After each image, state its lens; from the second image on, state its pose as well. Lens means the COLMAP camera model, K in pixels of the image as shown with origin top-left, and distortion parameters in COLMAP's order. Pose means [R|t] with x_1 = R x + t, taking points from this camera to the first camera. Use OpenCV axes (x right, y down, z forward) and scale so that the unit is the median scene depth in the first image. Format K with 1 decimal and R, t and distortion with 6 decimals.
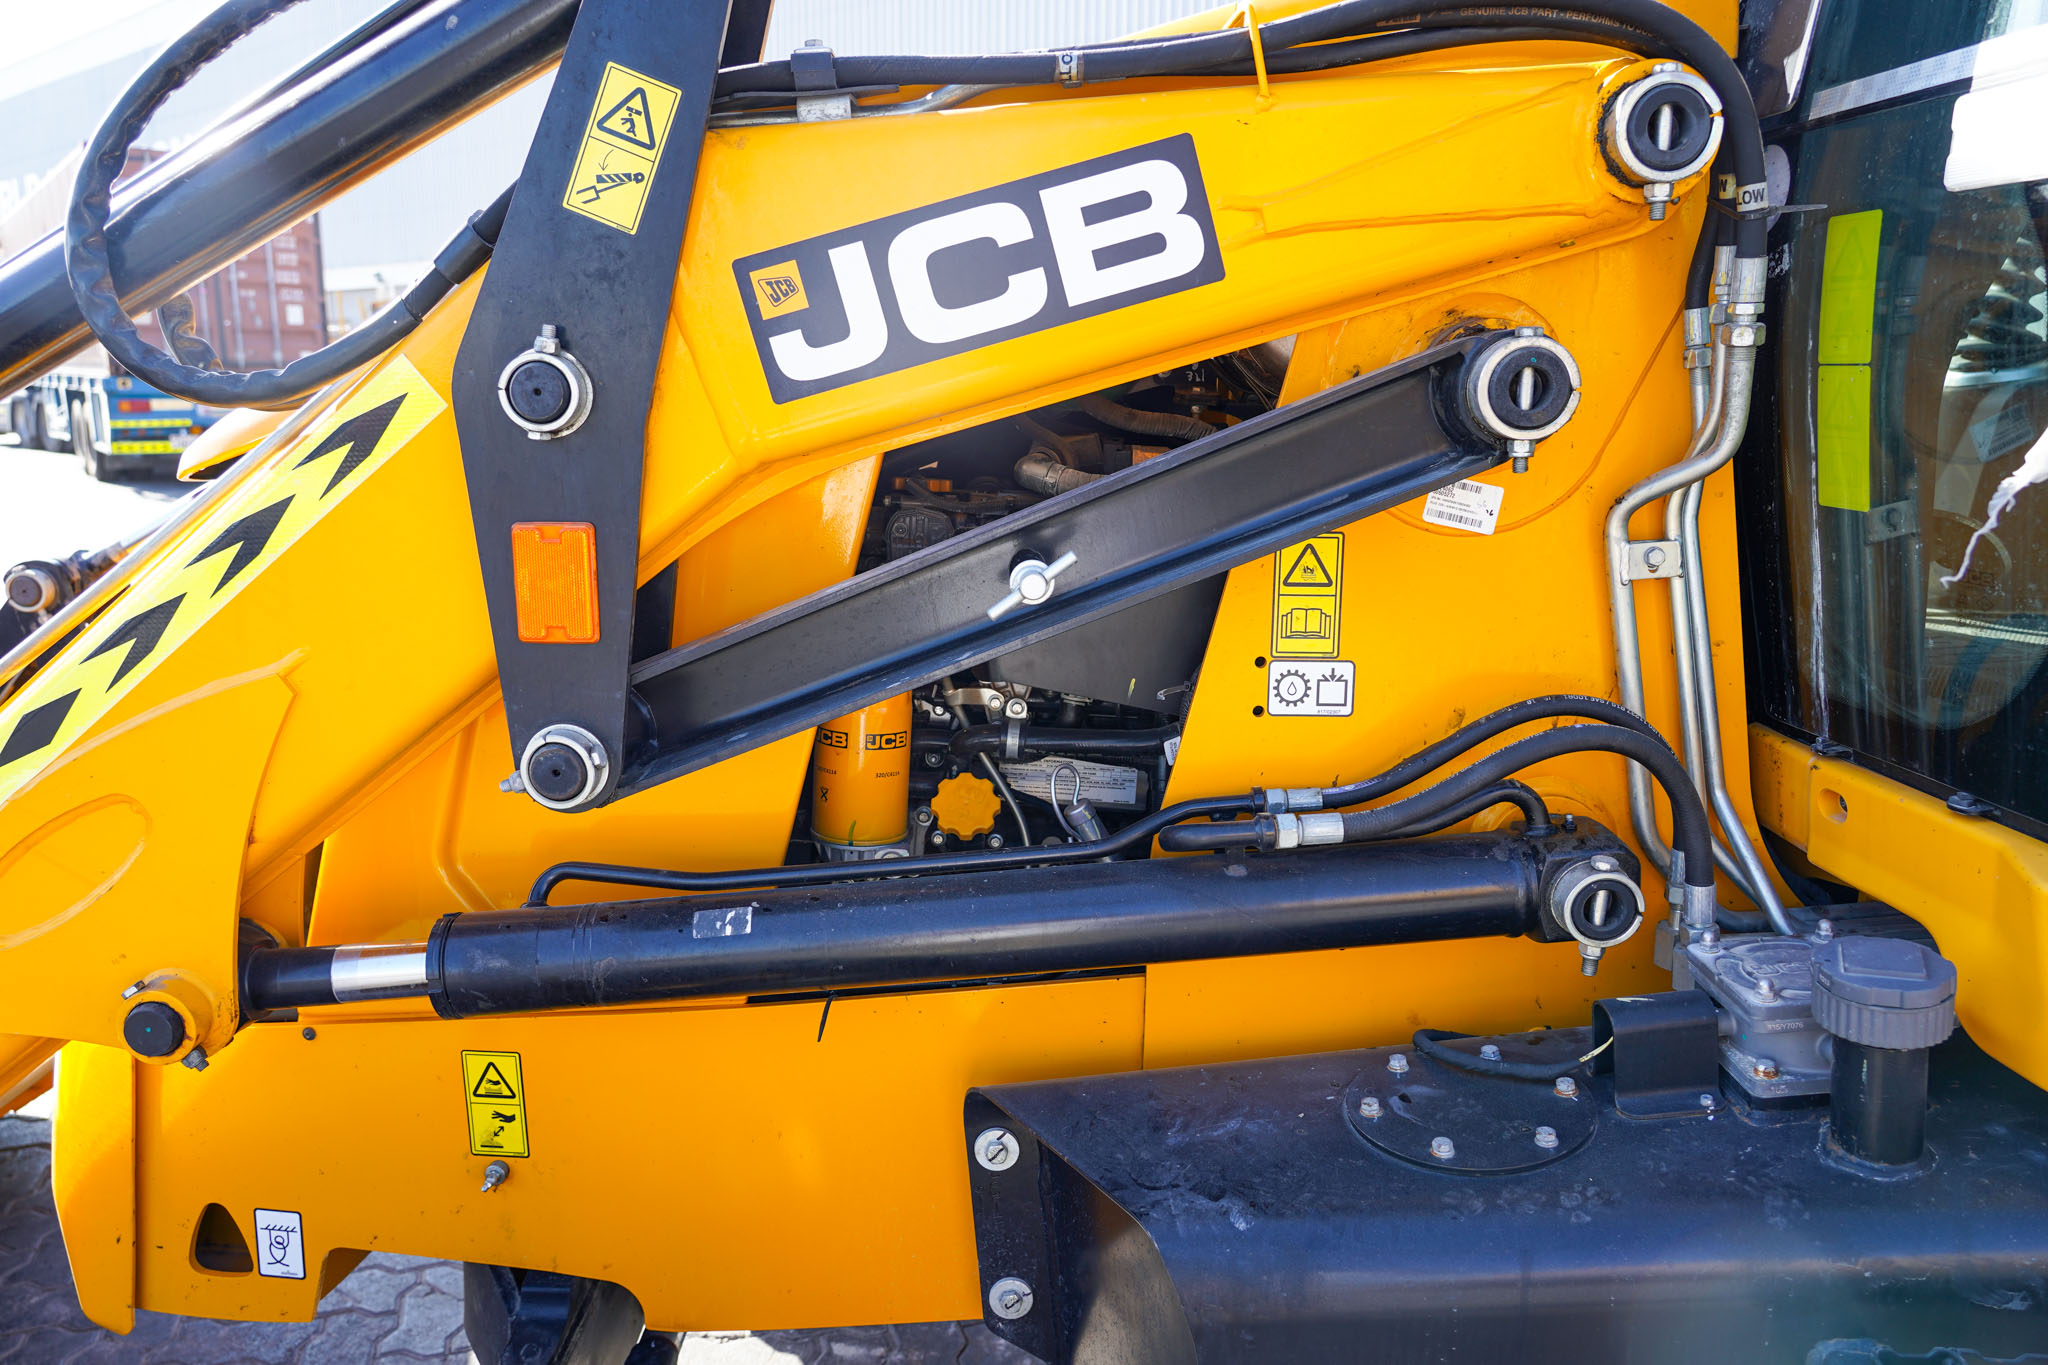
lens RADIAL K [[1416.3, 0, 1027.9], [0, 1416.3, 670.9], [0, 0, 1]] dist [-0.020071, 0.007976]
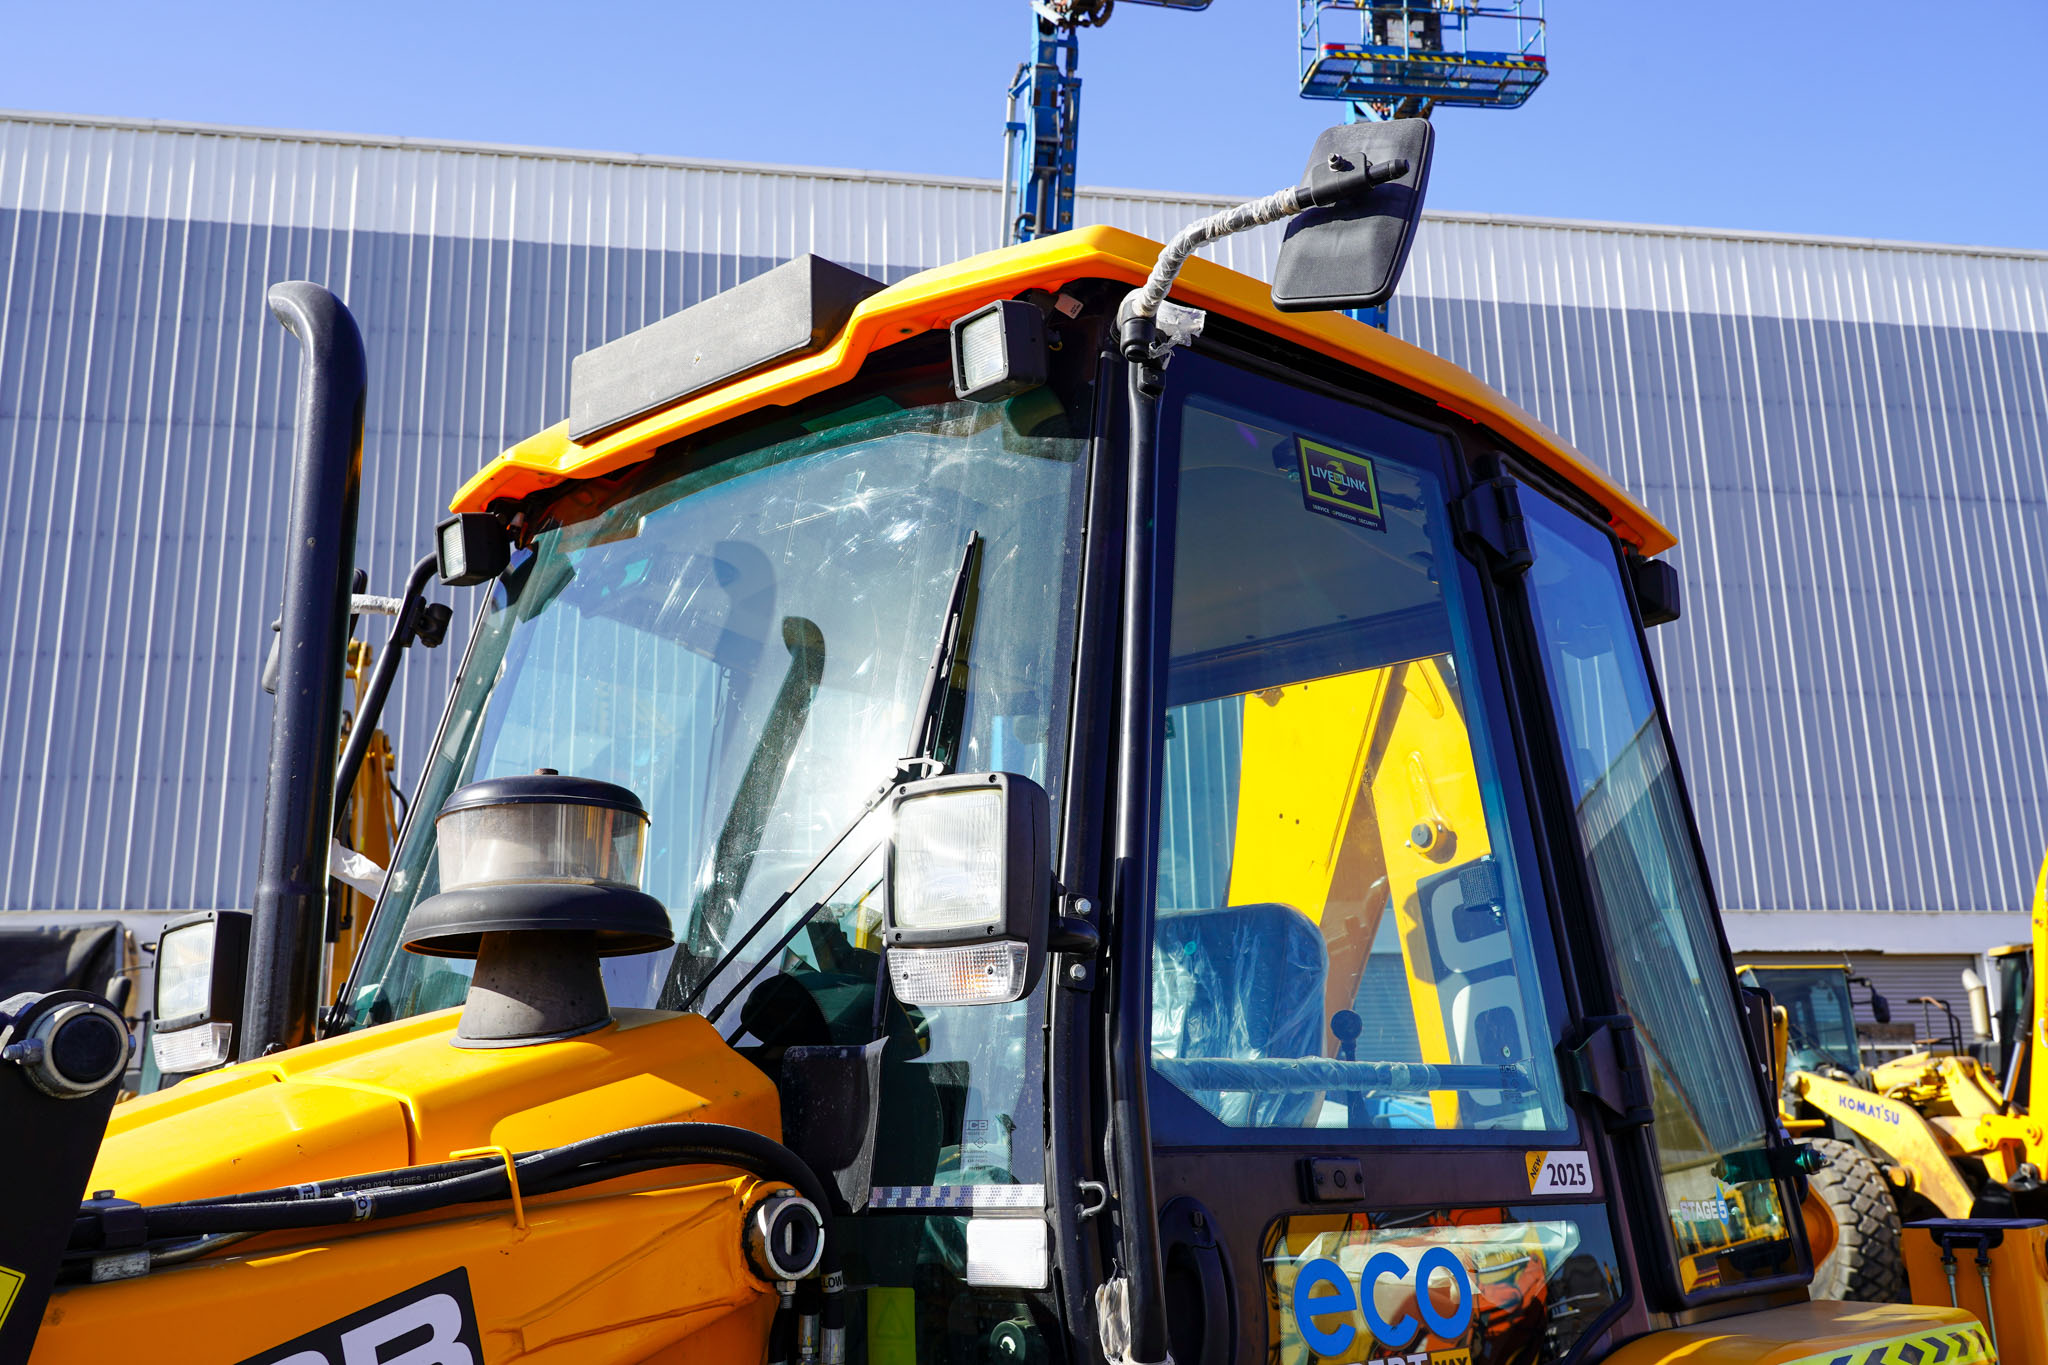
lens RADIAL K [[1888.8, 0, 1016.8], [0, 1888.8, 651.8], [0, 0, 1]] dist [0.010301, 0.024132]
pose [[0.642330, 0.169473, 0.747457, -0.686077], [0.184277, 0.912488, -0.365251, -0.169950], [-0.743945, 0.372350, 0.554888, -0.280252]]
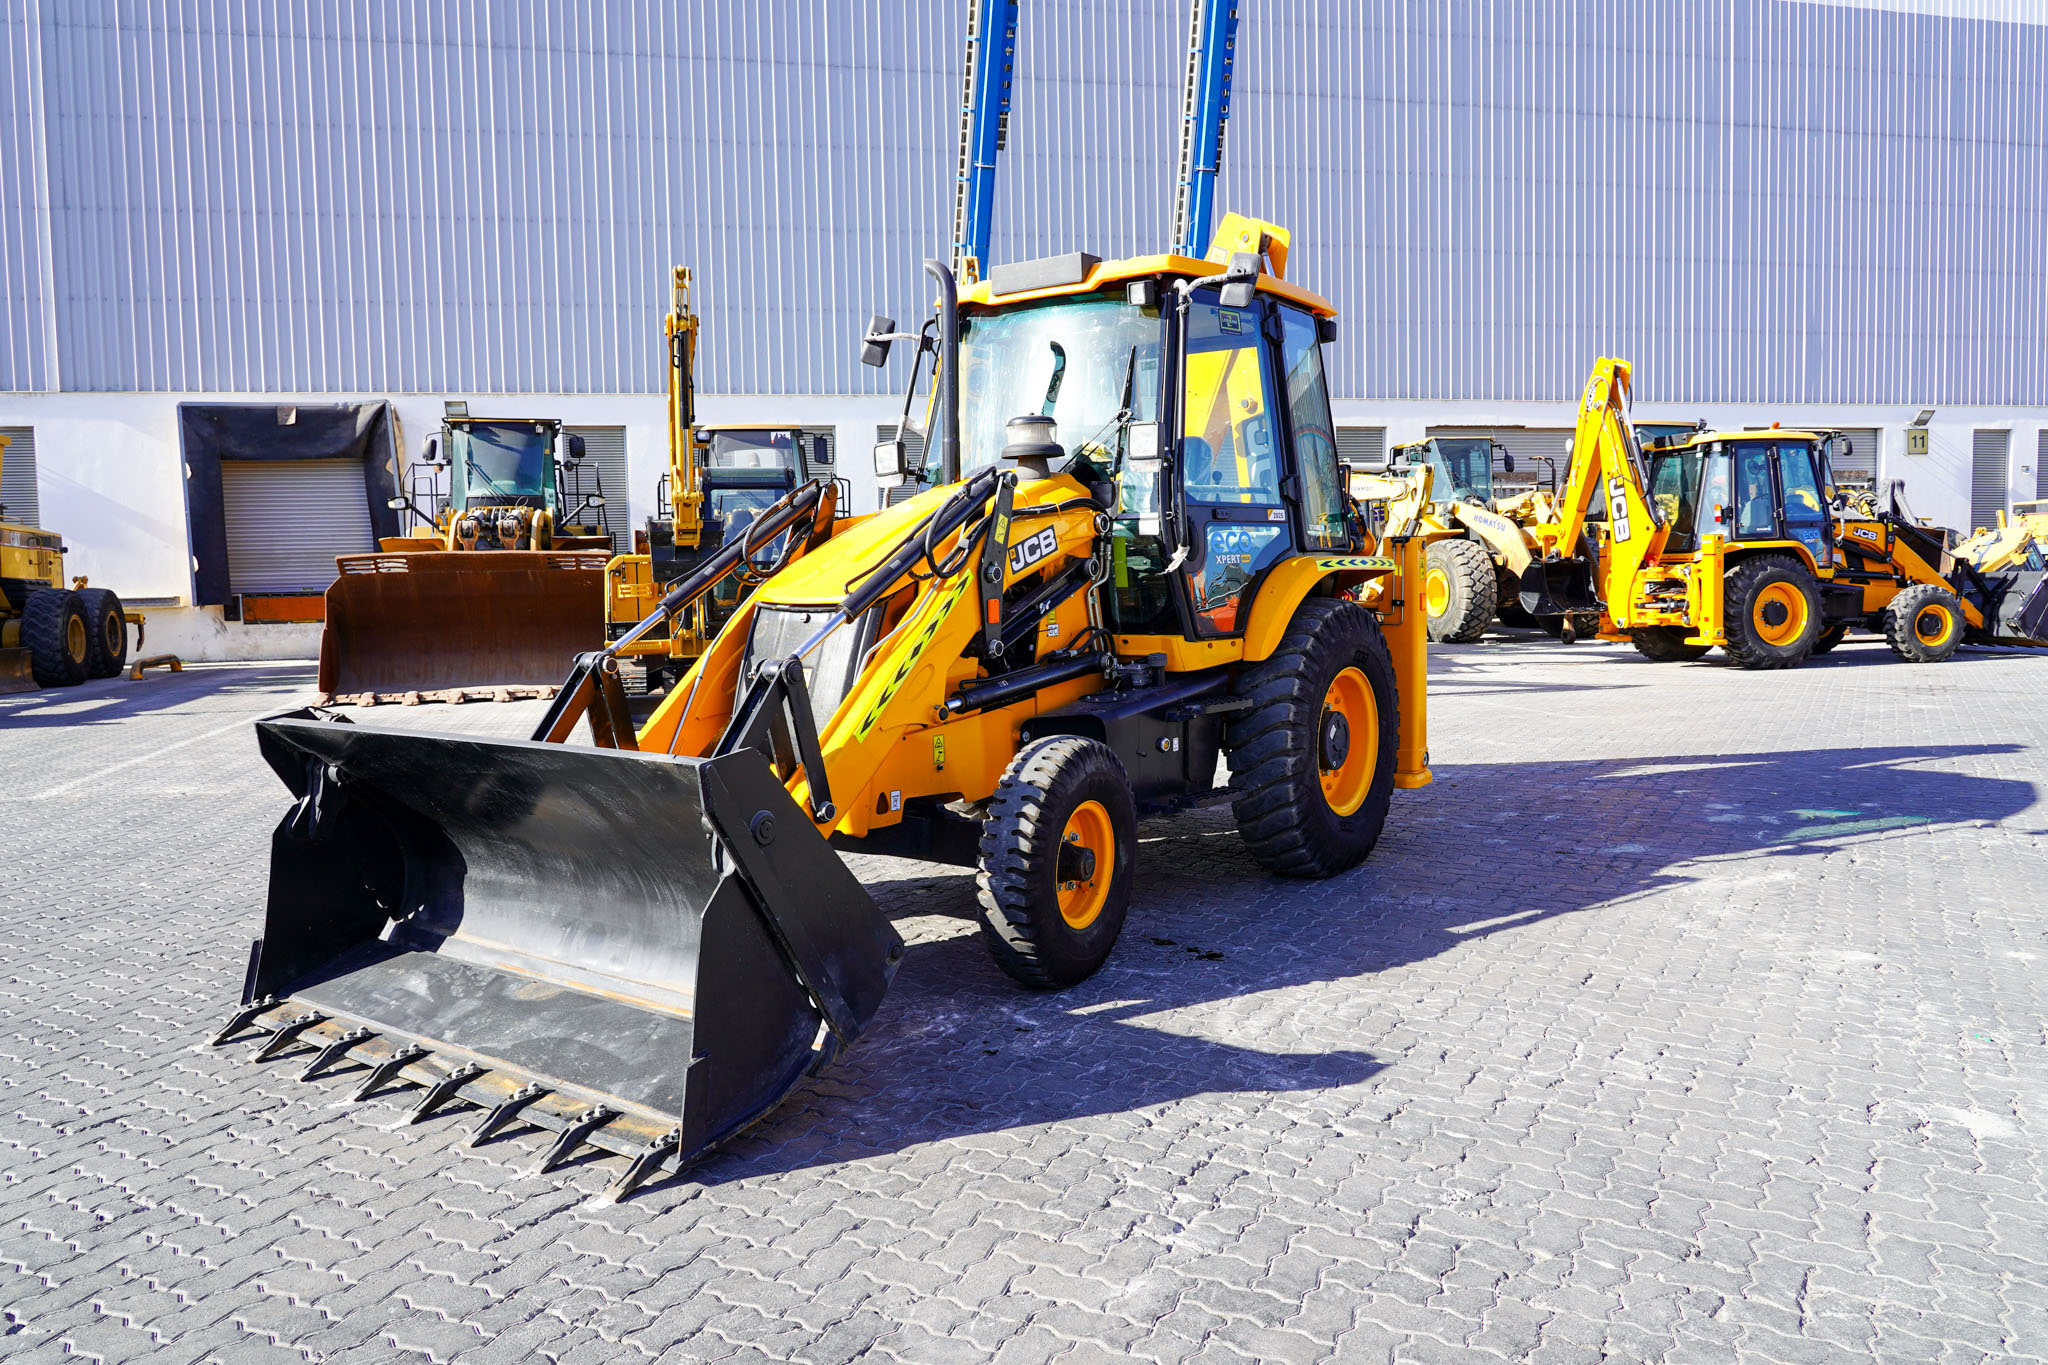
lens RADIAL K [[1467.4, 0, 1034.0], [0, 1467.4, 675.2], [0, 0, 1]] dist [-0.029686, 0.009994]
pose [[0.581880, -0.088931, 0.808398, -3.965608], [0.192726, 0.980768, -0.030830, 0.309674], [-0.790109, 0.173738, 0.587829, -1.898437]]
